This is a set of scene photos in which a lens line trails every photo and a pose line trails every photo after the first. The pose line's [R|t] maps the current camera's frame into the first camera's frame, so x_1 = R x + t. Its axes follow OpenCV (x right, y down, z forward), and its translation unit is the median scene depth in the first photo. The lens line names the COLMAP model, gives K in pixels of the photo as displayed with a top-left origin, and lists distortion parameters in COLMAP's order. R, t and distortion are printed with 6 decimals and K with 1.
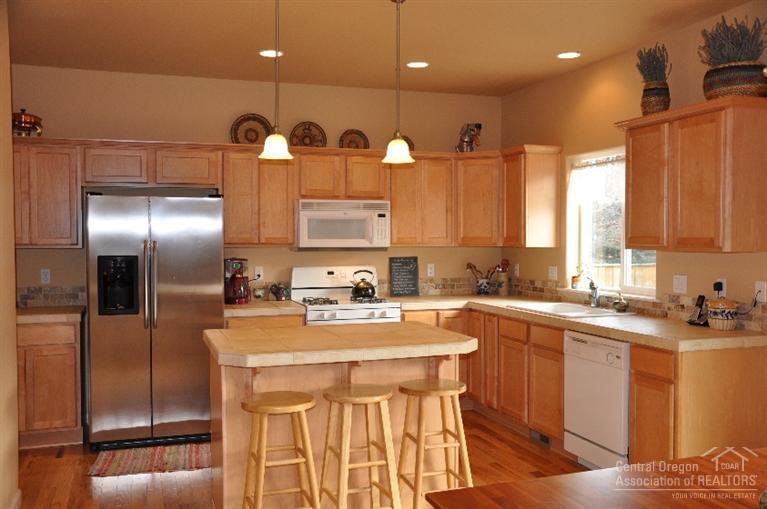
lens RADIAL K [[702.2, 0, 377.0], [0, 702.2, 253.0], [0, 0, 1]] dist [-0.056310, 0.000000]
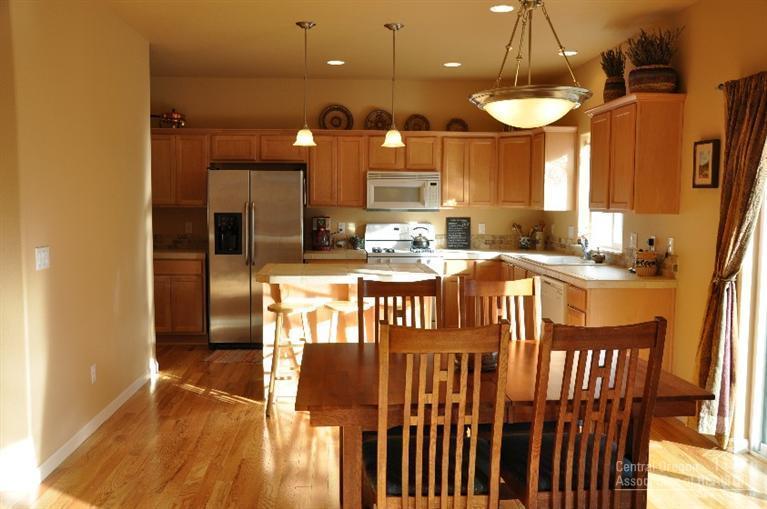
lens RADIAL K [[702.2, 0, 389.3], [0, 702.2, 256.4], [0, 0, 1]] dist [-0.056310, 0.000000]
pose [[0.966176, 0.026785, -0.256490, 0.257968], [-0.012635, 0.998314, 0.056659, 0.006269], [0.257575, -0.051502, 0.964885, -0.244654]]
